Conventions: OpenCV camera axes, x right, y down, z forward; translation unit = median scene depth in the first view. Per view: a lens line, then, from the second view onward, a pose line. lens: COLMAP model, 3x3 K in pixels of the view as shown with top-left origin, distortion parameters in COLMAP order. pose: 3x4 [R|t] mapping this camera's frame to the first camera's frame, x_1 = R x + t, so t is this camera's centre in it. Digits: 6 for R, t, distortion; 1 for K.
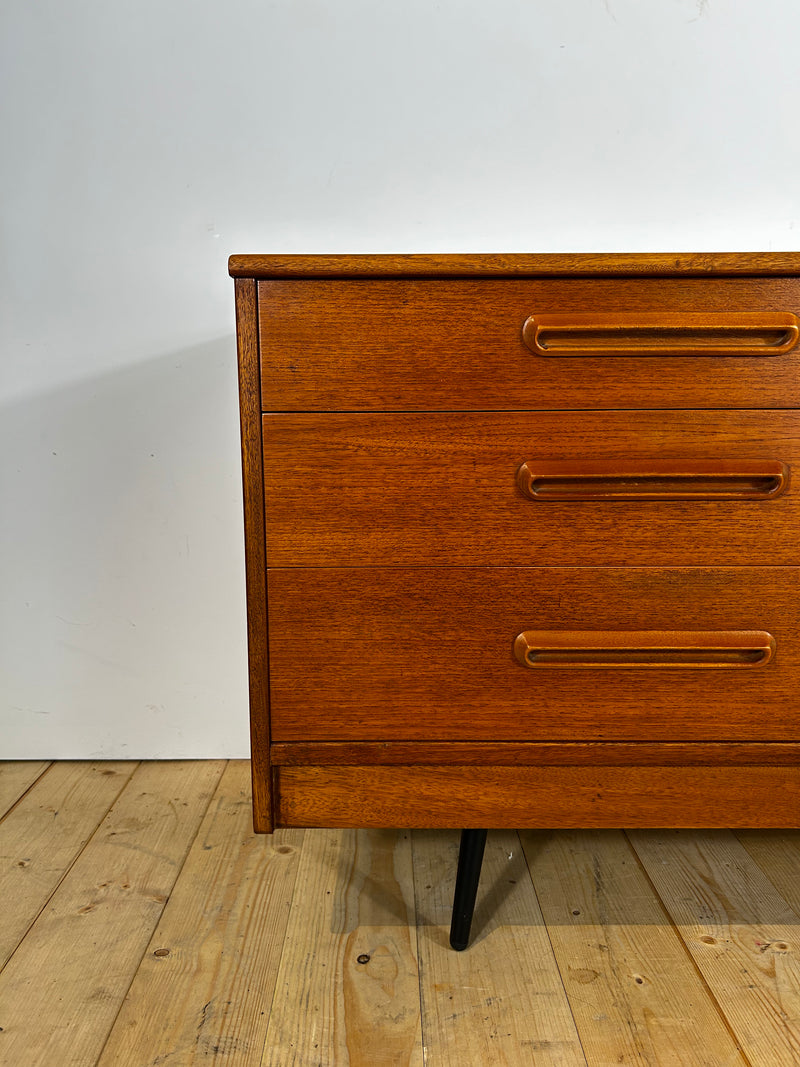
lens RADIAL K [[814.7, 0, 397.2], [0, 814.7, 529.5], [0, 0, 1]] dist [0.037526, -0.054362]
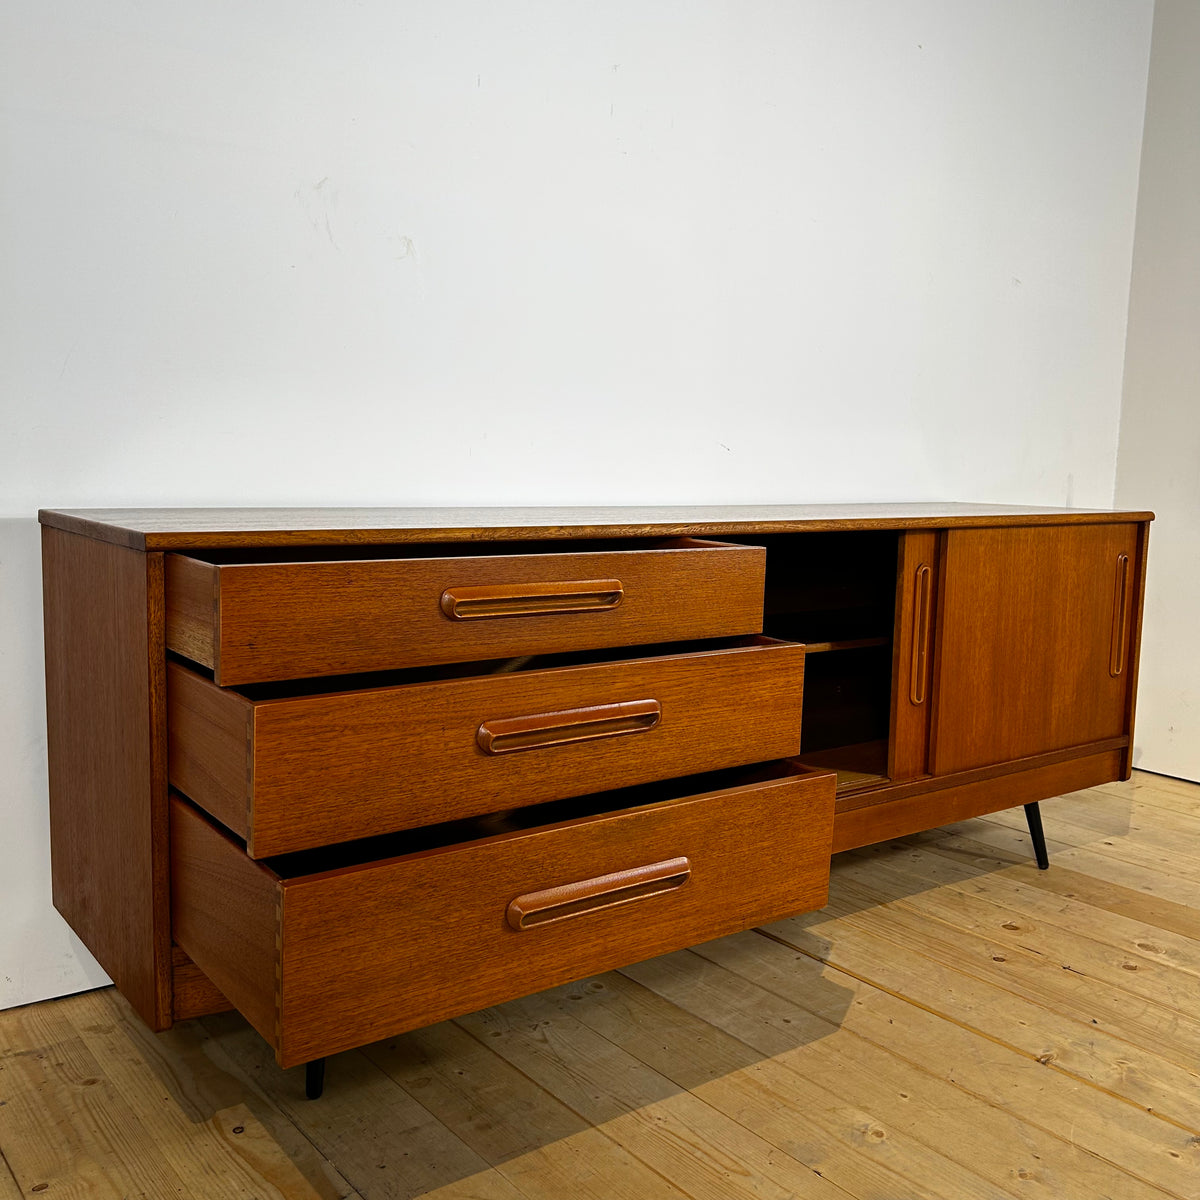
lens RADIAL K [[1219.8, 0, 597.5], [0, 1219.8, 600.3], [0, 0, 1]] dist [0.020767, -0.012430]
pose [[0.799518, -0.050219, 0.598539, -0.667280], [0.069638, 0.997529, -0.009325, -0.157307], [-0.596591, 0.049137, 0.801039, -0.720324]]
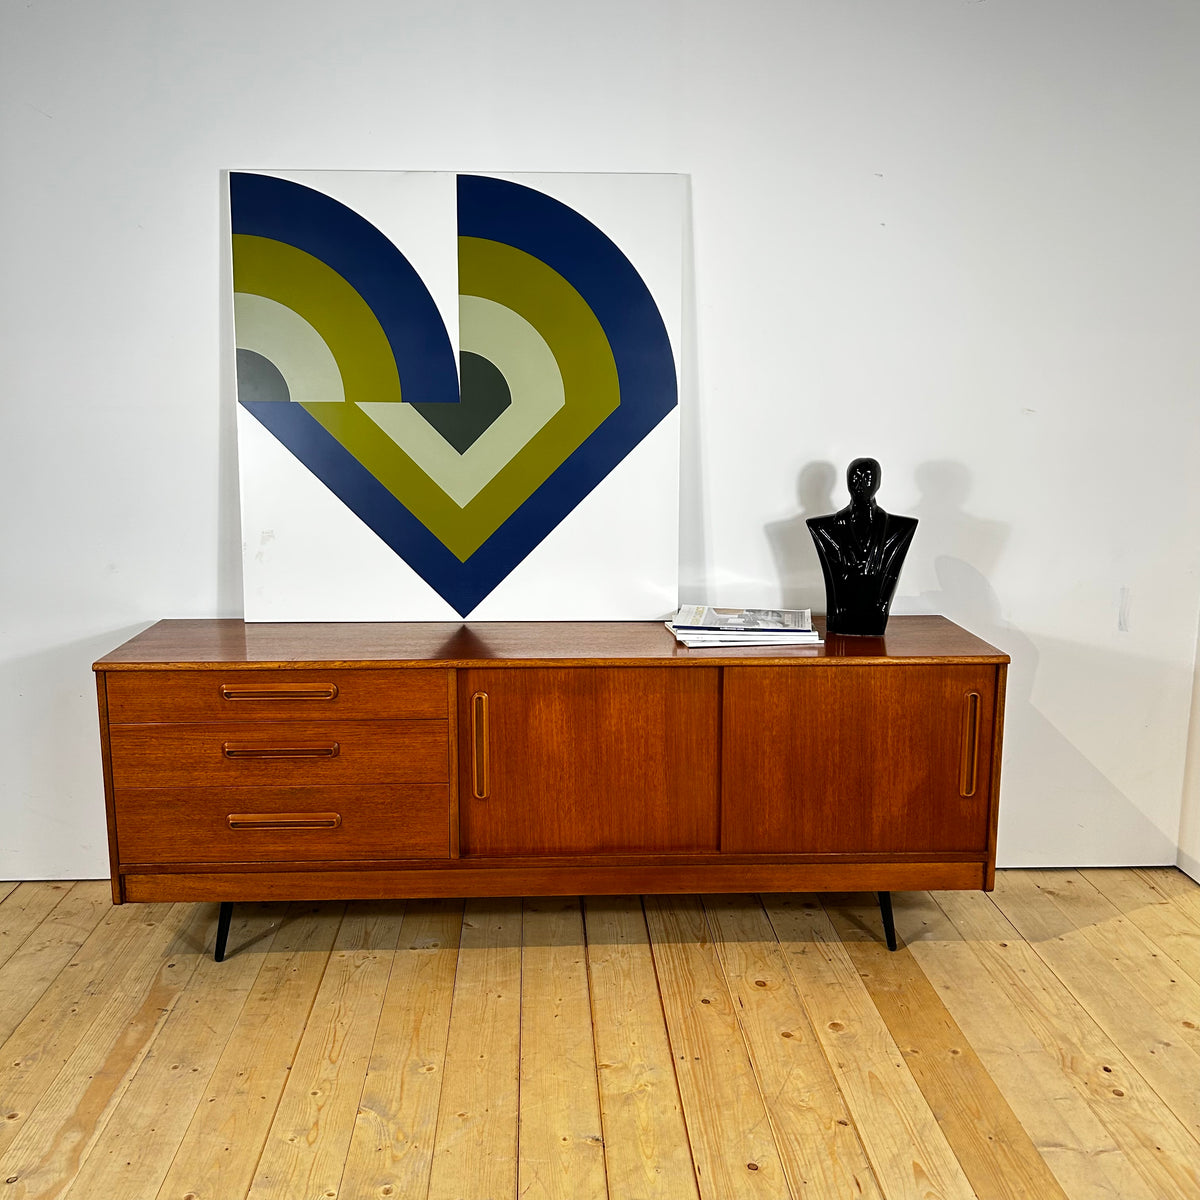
lens RADIAL K [[1214.8, 0, 601.7], [0, 1214.8, 596.0], [0, 0, 1]] dist [0.083772, -0.175791]
pose [[0.999103, -0.002108, 0.042299, 1.025612], [0.001177, 0.999757, 0.022031, -0.547109], [-0.042336, -0.021962, 0.998862, -2.397350]]
